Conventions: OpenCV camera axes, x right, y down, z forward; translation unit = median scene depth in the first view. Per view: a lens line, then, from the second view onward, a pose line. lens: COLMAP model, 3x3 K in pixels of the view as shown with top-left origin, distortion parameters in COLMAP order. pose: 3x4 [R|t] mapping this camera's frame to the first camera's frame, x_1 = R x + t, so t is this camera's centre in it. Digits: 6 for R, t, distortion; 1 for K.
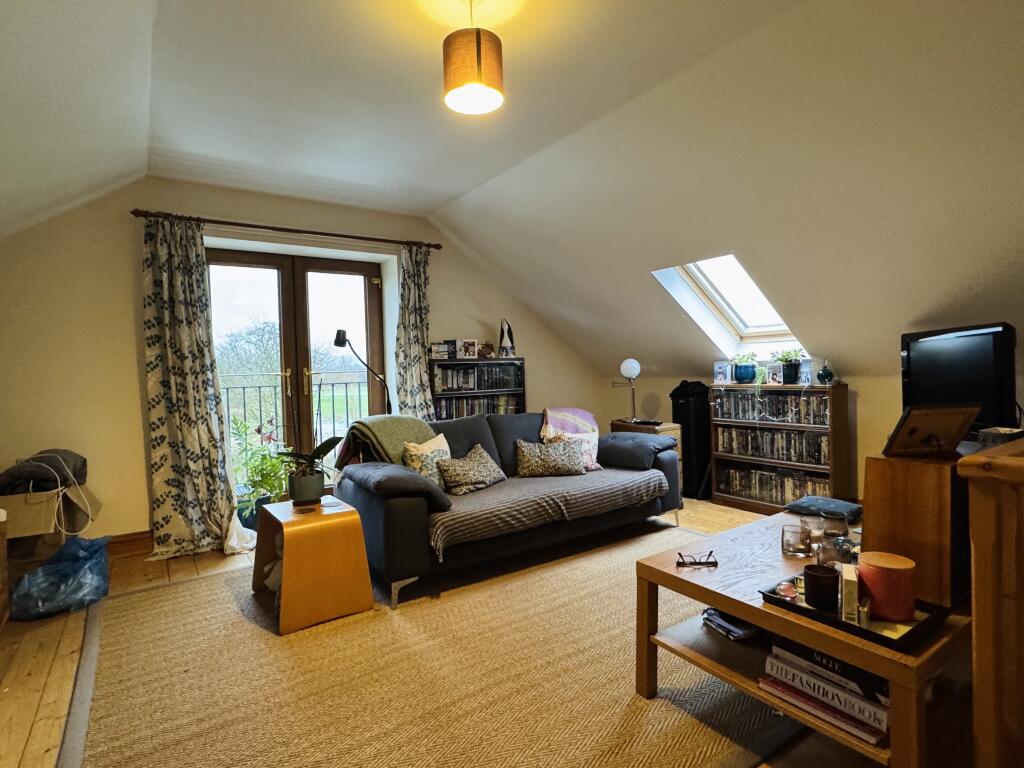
lens RADIAL K [[533.7, 0, 508.8], [0, 533.7, 382.8], [0, 0, 1]] dist [-0.002427, -0.000081]
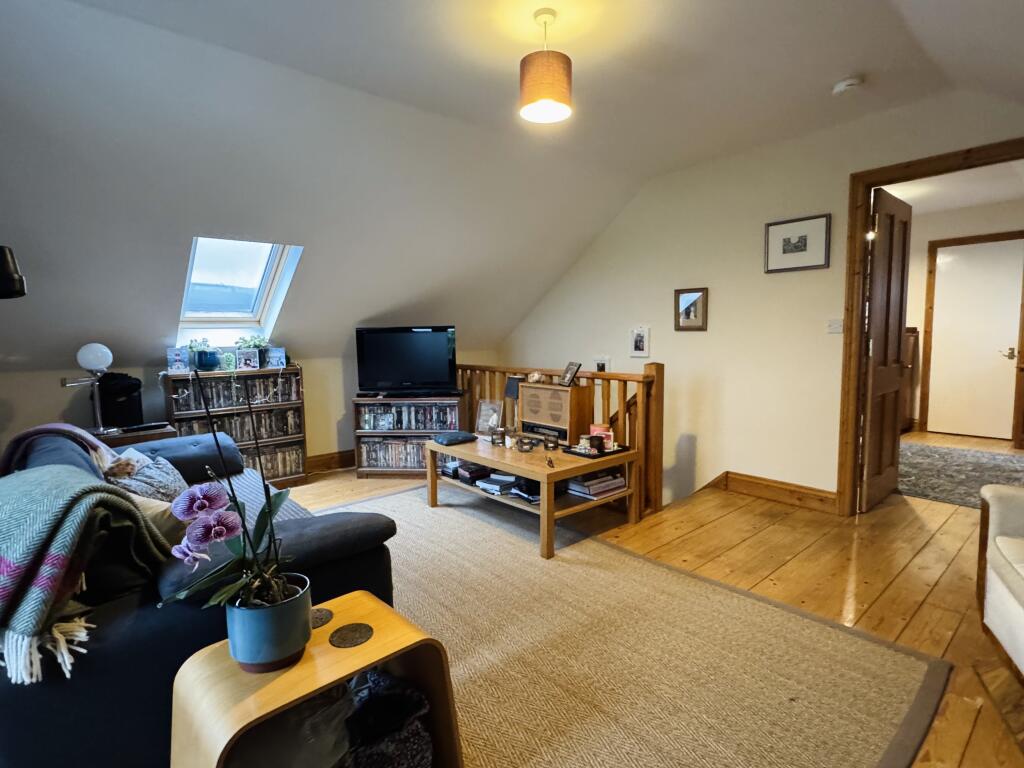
lens RADIAL K [[533.7, 0, 511.8], [0, 533.7, 384.1], [0, 0, 1]] dist [-0.002427, -0.000081]
pose [[-0.108425, -0.059234, 0.992338, -0.595764], [0.051768, 0.996532, 0.065141, -0.009633], [-0.992756, 0.058434, -0.104982, 0.597348]]
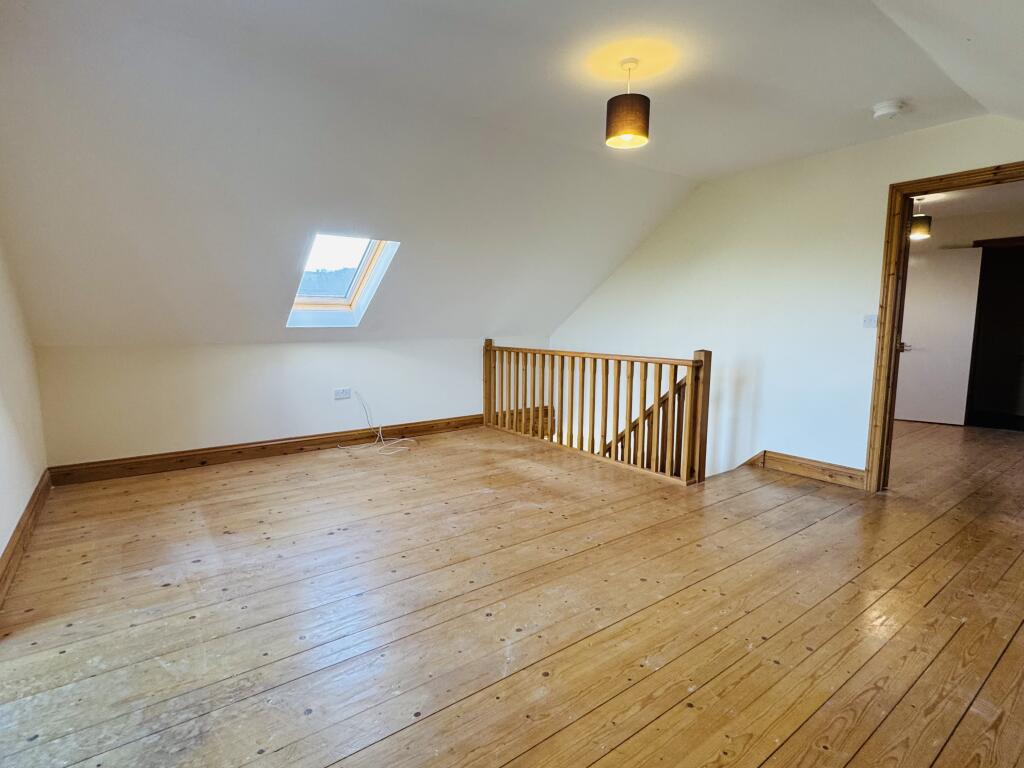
lens RADIAL K [[533.7, 0, 510.7], [0, 533.7, 385.1], [0, 0, 1]] dist [-0.002427, -0.000081]
pose [[-0.042261, -0.084616, 0.995517, -0.718952], [0.027296, 0.995938, 0.085810, -0.005281], [-0.998734, 0.030800, -0.039779, 0.665047]]
